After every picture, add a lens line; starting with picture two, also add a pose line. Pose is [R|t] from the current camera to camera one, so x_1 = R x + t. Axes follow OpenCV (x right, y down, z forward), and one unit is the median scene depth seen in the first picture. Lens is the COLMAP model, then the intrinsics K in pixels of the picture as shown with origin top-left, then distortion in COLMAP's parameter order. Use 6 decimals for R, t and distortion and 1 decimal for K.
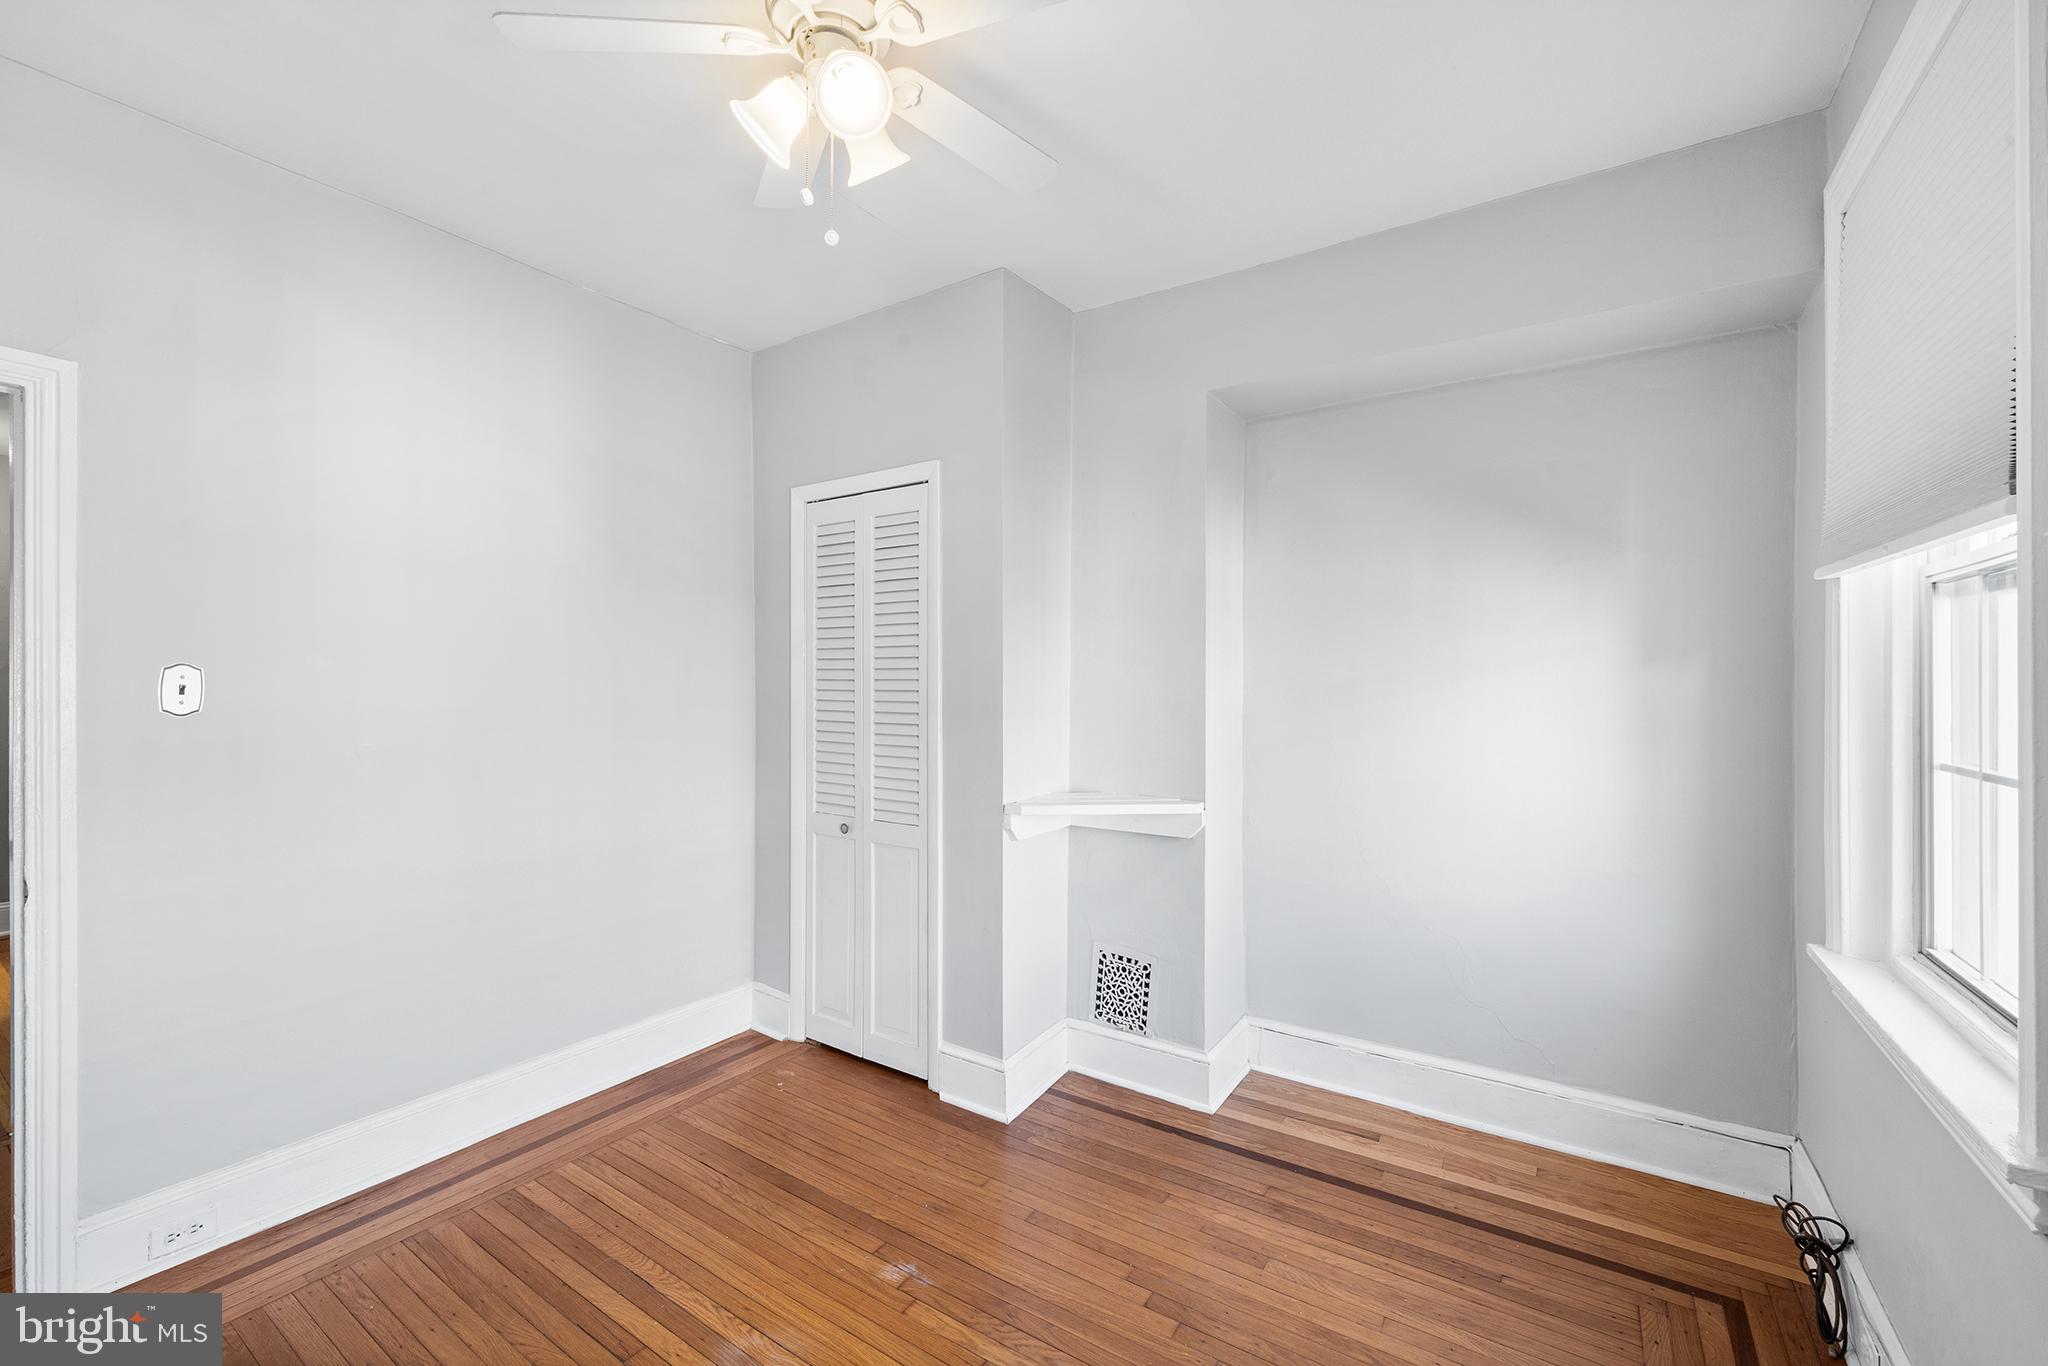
lens RADIAL K [[841.5, 0, 1023.3], [0, 841.5, 668.9], [0, 0, 1]] dist [0.002155, -0.000013]
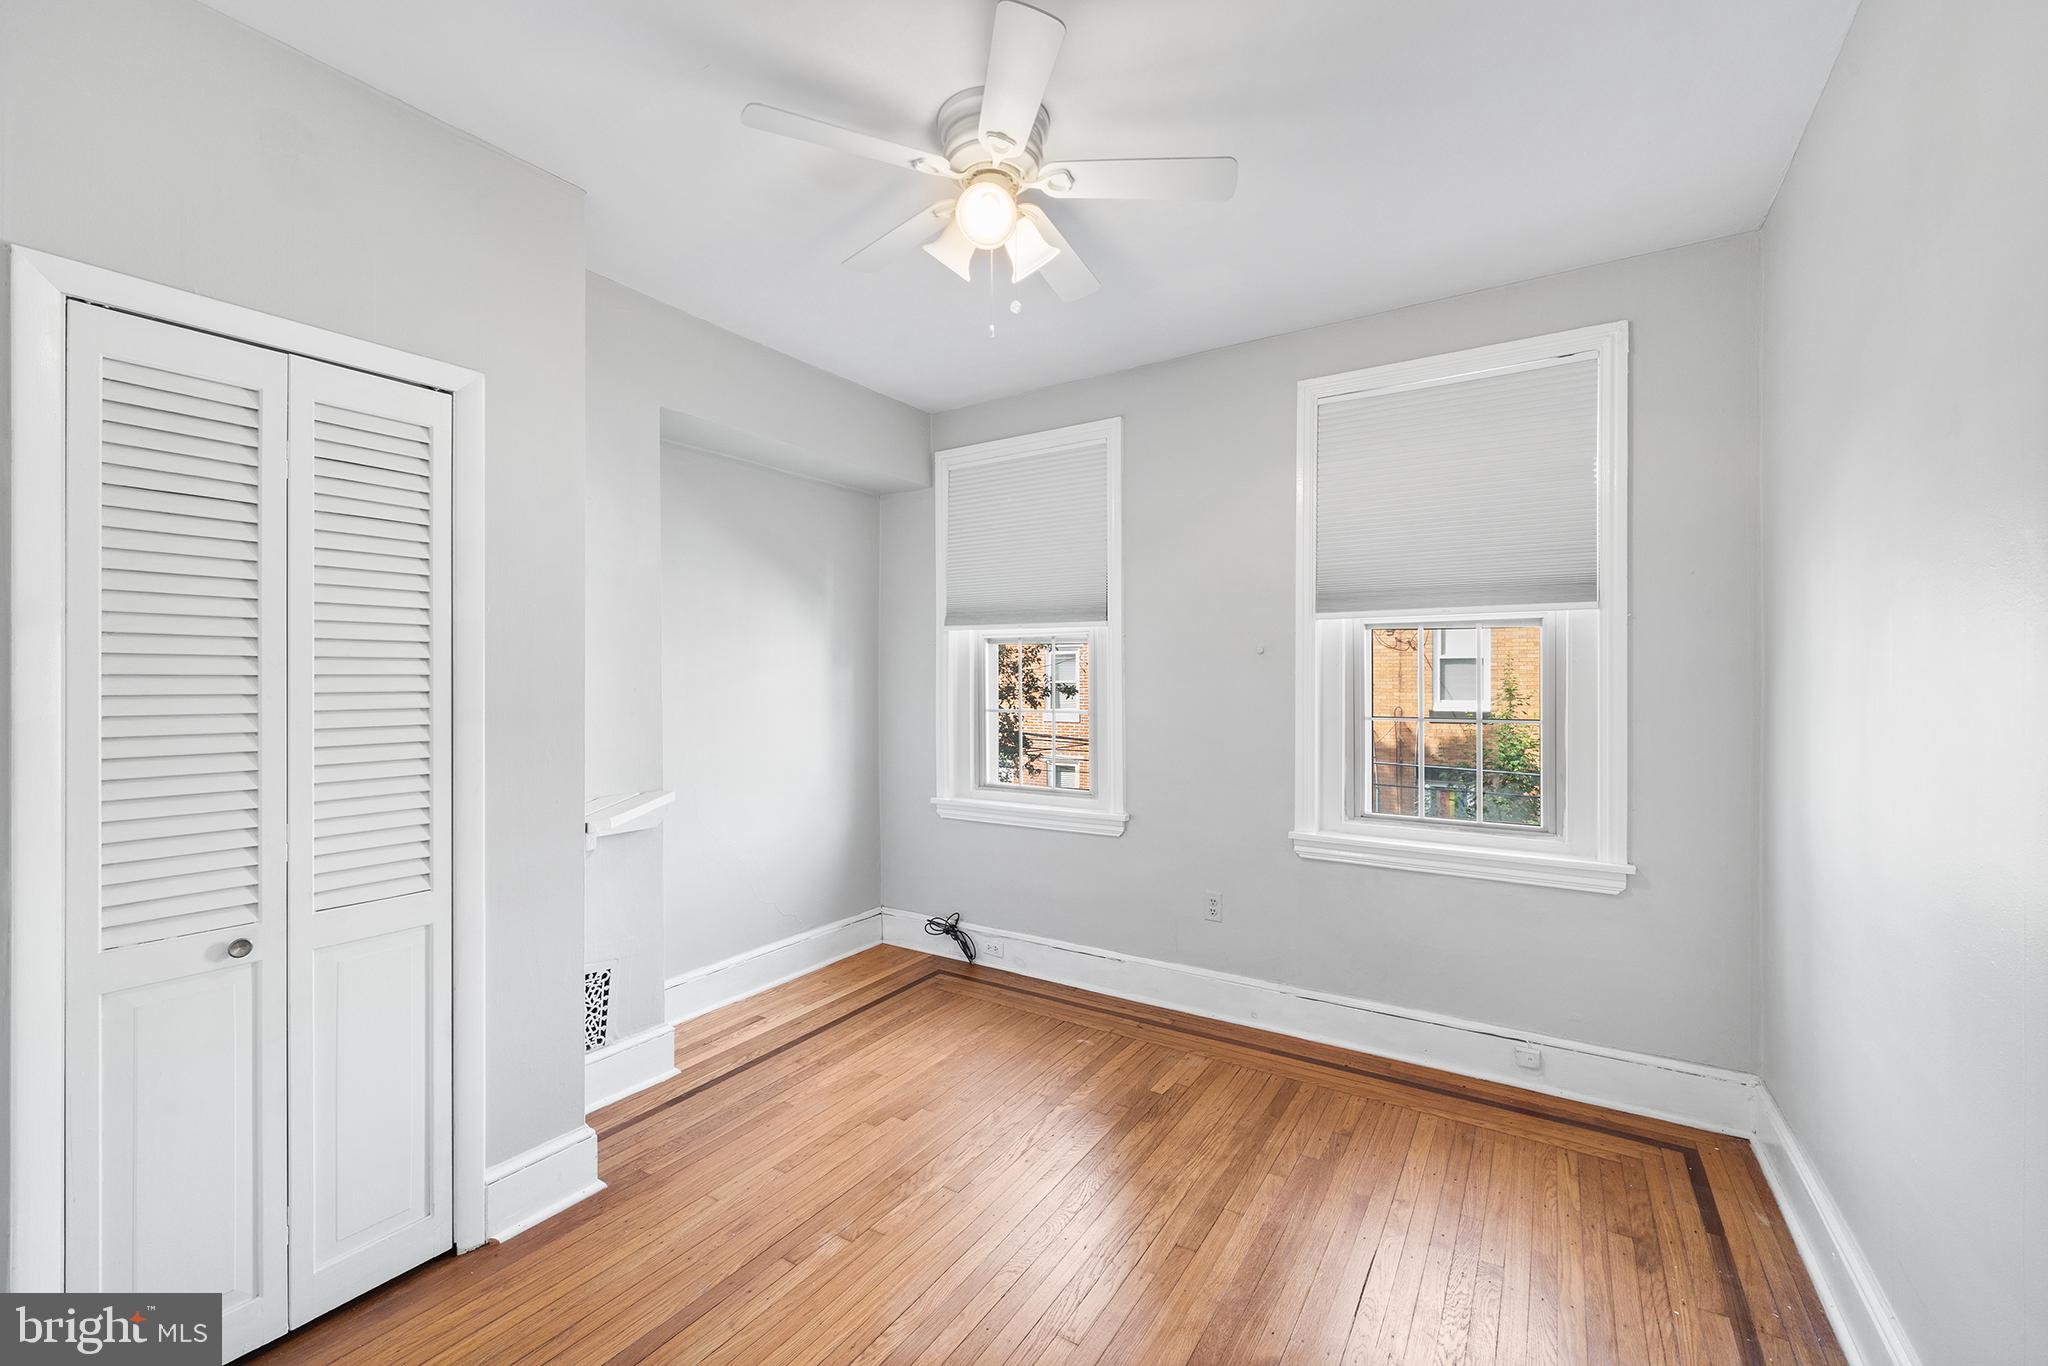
lens RADIAL K [[849.6, 0, 1027.3], [0, 849.6, 650.7], [0, 0, 1]] dist [-0.001826, 0.000380]
pose [[-0.029199, 0.030068, 0.999121, -0.991558], [-0.012169, 0.999463, -0.030434, 0.009211], [-0.999500, -0.013047, -0.028817, 0.642741]]
